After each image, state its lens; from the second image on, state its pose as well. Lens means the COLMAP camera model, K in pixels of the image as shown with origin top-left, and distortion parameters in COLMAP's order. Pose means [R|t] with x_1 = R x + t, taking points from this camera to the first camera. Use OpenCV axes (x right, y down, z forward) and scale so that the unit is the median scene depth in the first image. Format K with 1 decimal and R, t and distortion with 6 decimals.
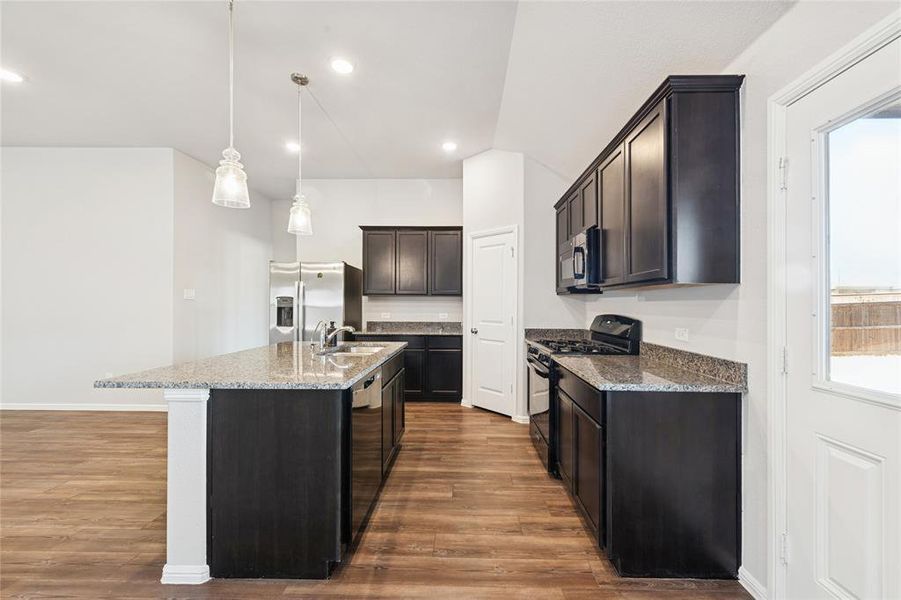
lens RADIAL K [[355.6, 0, 462.3], [0, 355.6, 300.6], [0, 0, 1]] dist [0.006479, -0.002327]
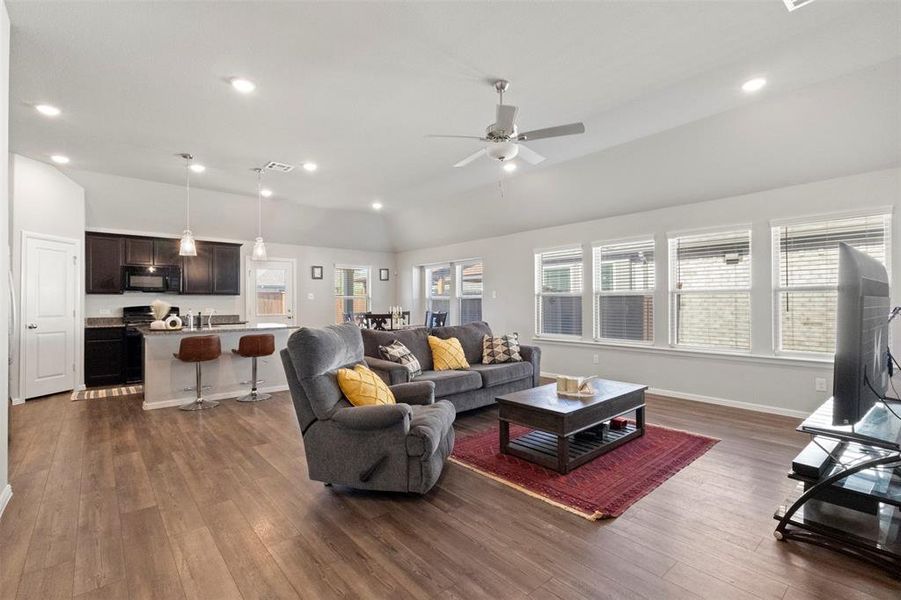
lens RADIAL K [[416.2, 0, 452.4], [0, 416.2, 302.4], [0, 0, 1]] dist [0.000333, -0.000453]
pose [[-0.665864, -0.000683, 0.746072, -1.923968], [-0.005871, 0.999973, -0.004325, 0.014837], [-0.746050, -0.007260, -0.665851, 1.010959]]
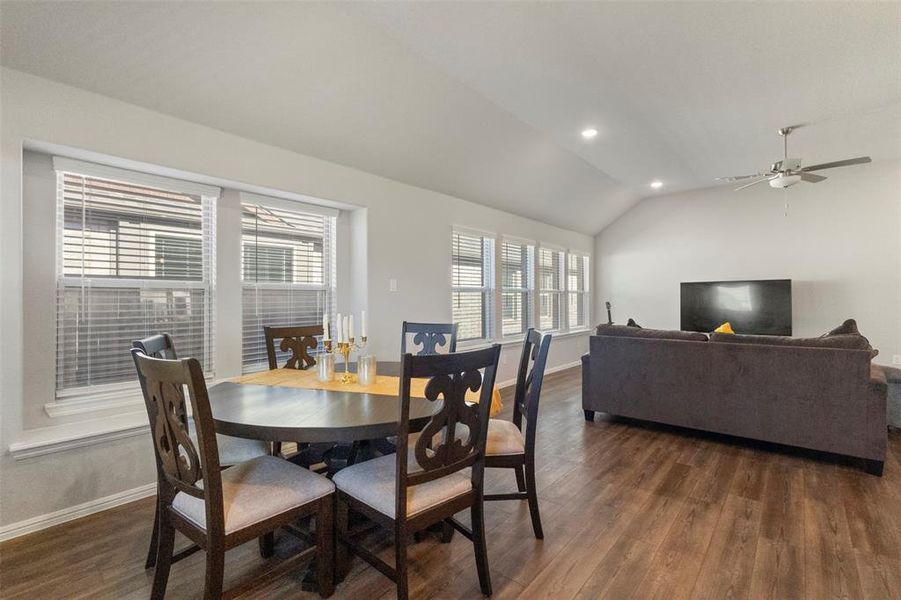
lens RADIAL K [[416.2, 0, 450.3], [0, 416.2, 294.5], [0, 0, 1]] dist [0.000333, -0.000453]
pose [[-0.627960, -0.010246, -0.778179, 0.211268], [0.006825, 0.999802, -0.018672, 0.014567], [0.778216, -0.017036, -0.627765, 0.321775]]
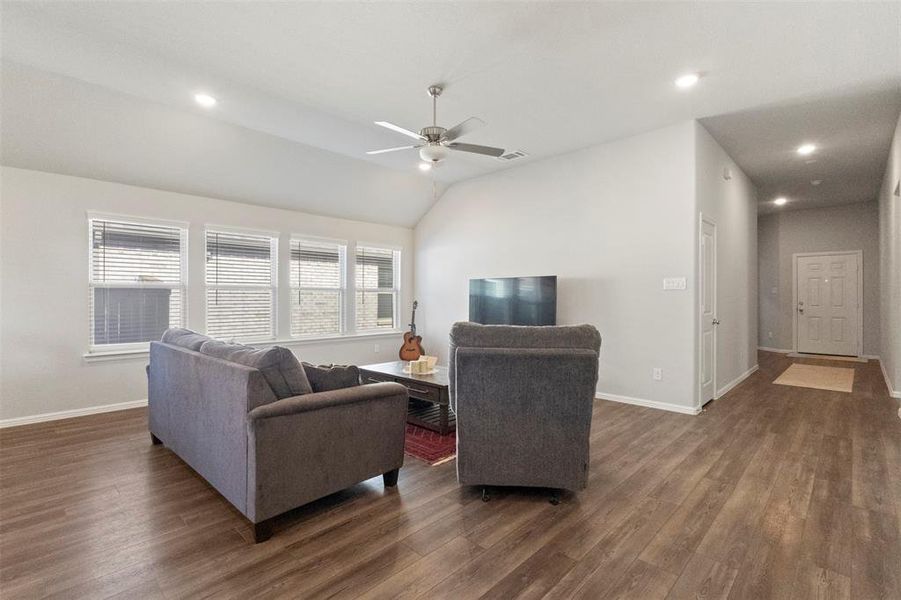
lens RADIAL K [[416.2, 0, 446.1], [0, 416.2, 300.5], [0, 0, 1]] dist [0.000333, -0.000453]
pose [[-0.679556, -0.003384, -0.733615, -0.643739], [-0.000001, 0.999989, -0.004612, 0.022307], [0.733623, -0.003133, -0.679549, 1.000927]]
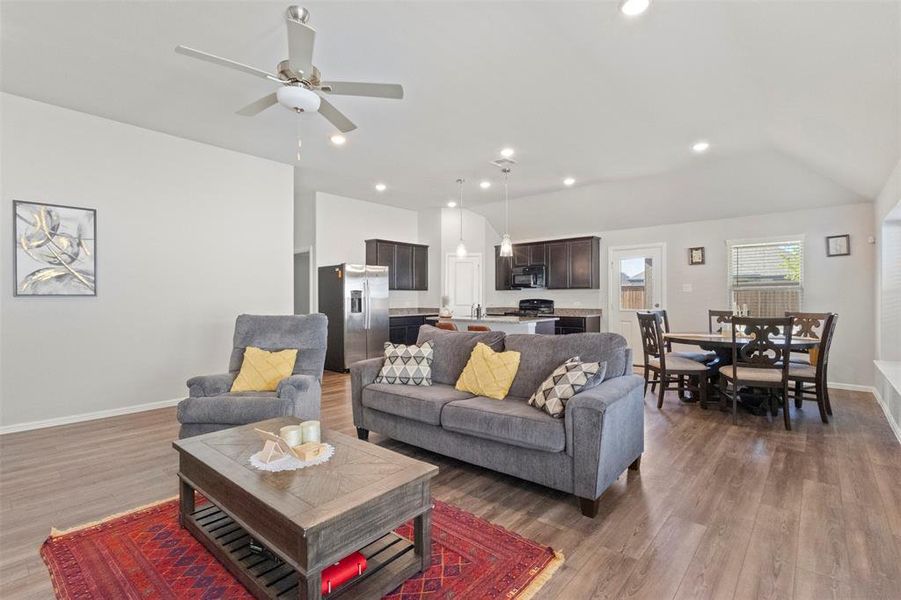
lens RADIAL K [[416.2, 0, 449.8], [0, 416.2, 297.0], [0, 0, 1]] dist [0.000333, -0.000453]
pose [[0.647264, -0.005106, 0.762248, -1.690197], [-0.001141, 0.999970, 0.007668, 0.002720], [-0.762265, -0.005833, 0.647239, -0.323786]]
